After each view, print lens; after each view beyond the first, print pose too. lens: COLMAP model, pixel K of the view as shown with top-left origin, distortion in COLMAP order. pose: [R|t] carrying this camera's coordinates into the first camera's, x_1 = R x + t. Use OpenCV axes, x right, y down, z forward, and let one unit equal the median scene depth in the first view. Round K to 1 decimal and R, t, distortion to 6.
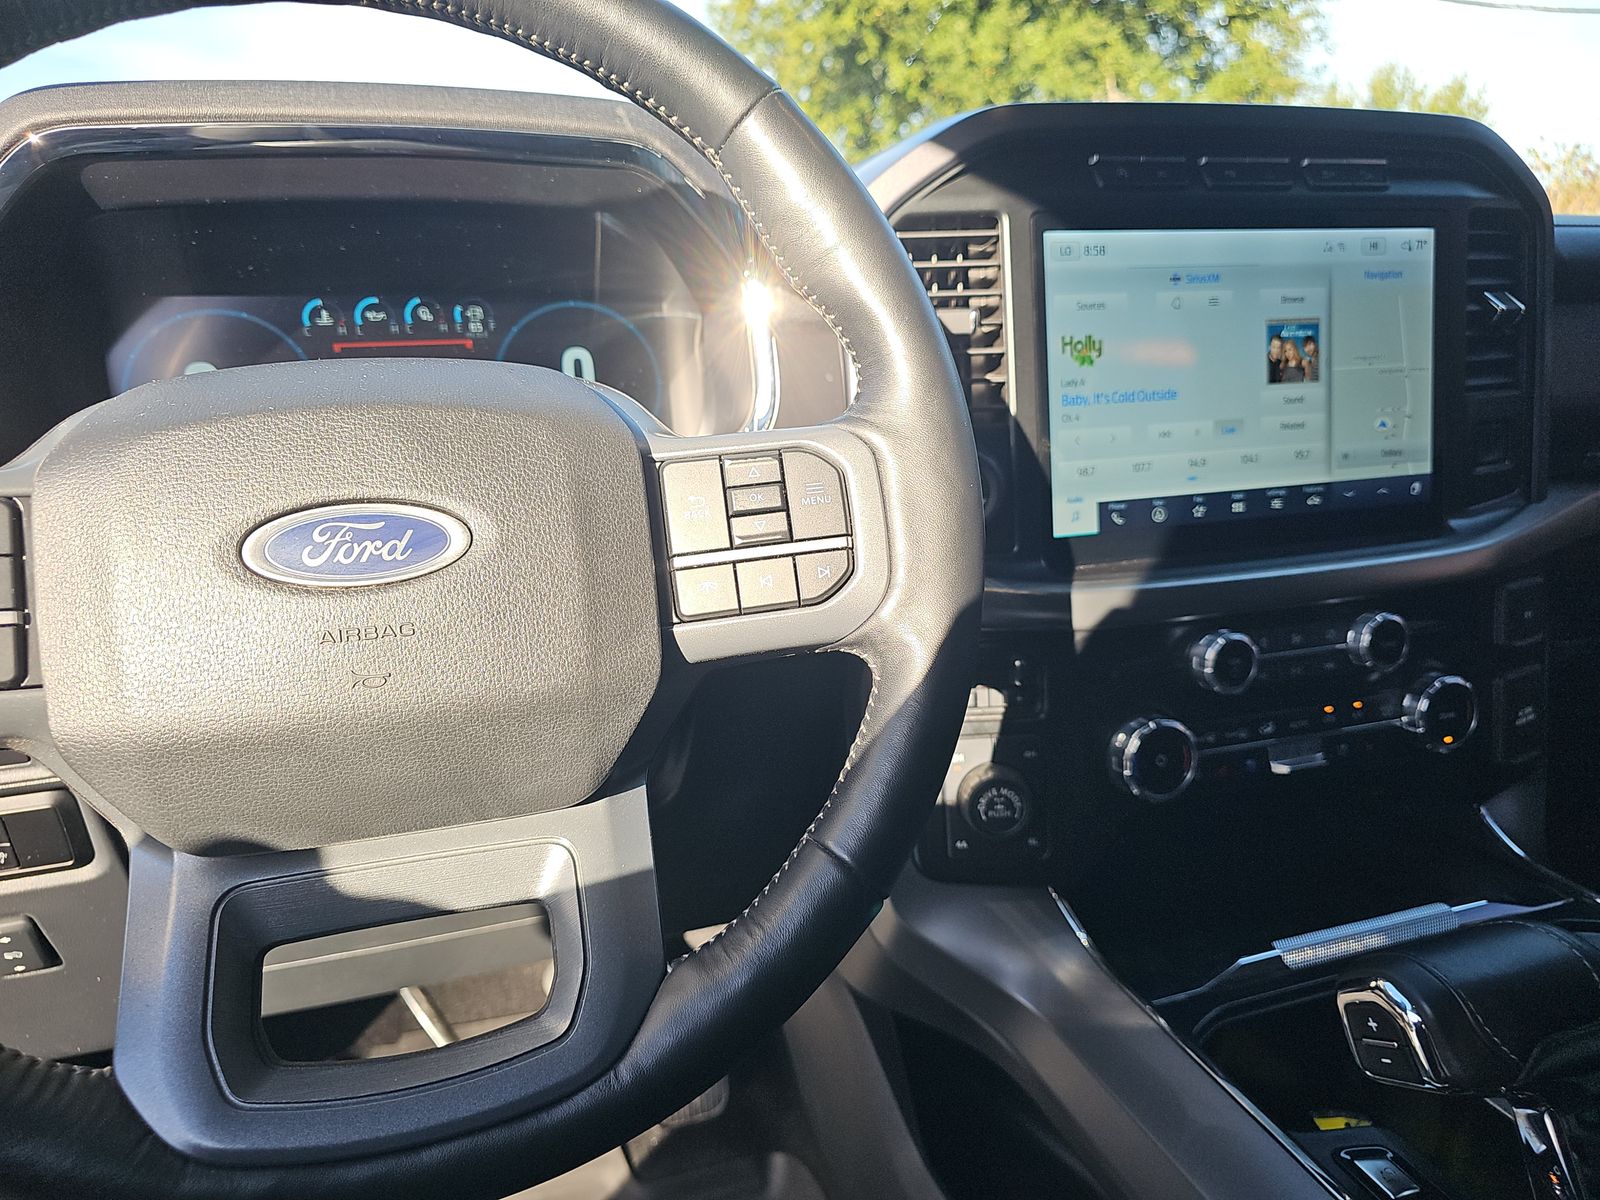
lens RADIAL K [[1097.0, 0, 805.9], [0, 1097.0, 608.5], [0, 0, 1]] dist [0.032344, -0.033214]
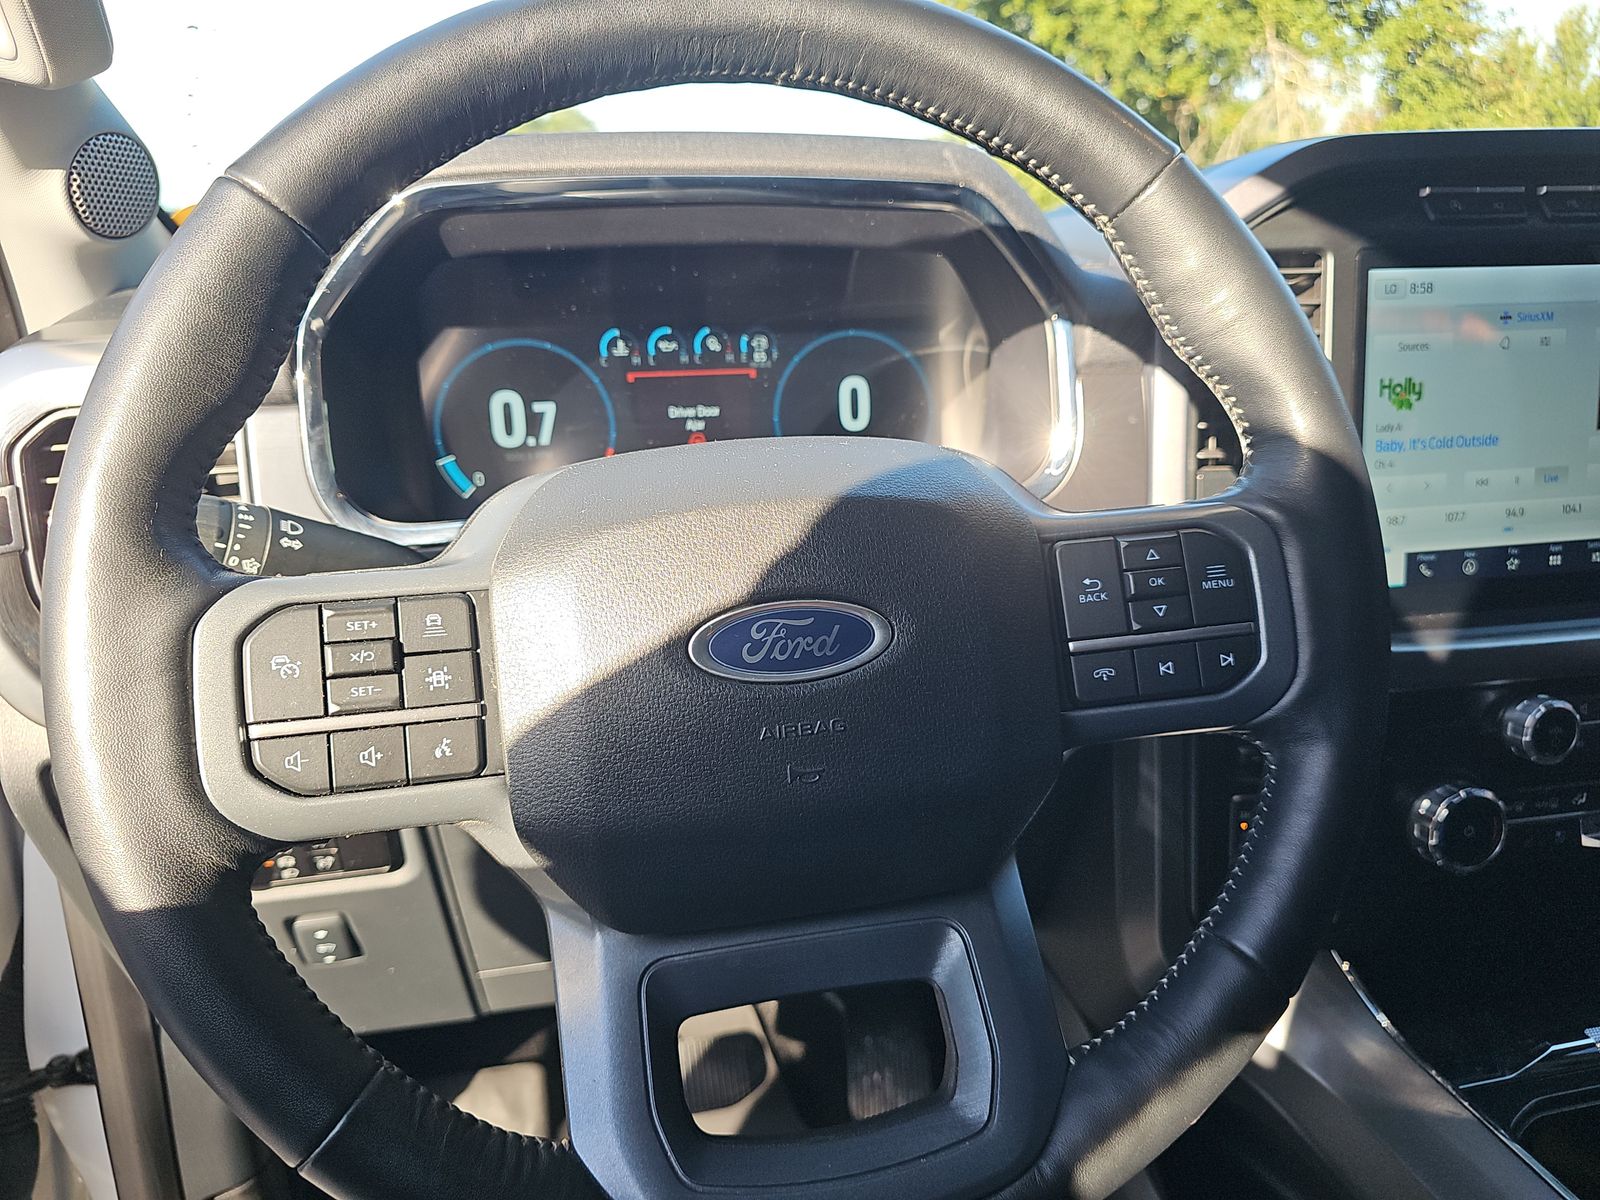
lens RADIAL K [[1097.0, 0, 805.9], [0, 1097.0, 608.5], [0, 0, 1]] dist [0.032344, -0.033214]
pose [[0.993808, 0.039434, -0.103881, -0.149595], [-0.035982, 0.998743, 0.034901, -0.064019], [0.105127, -0.030947, 0.993977, -0.003218]]
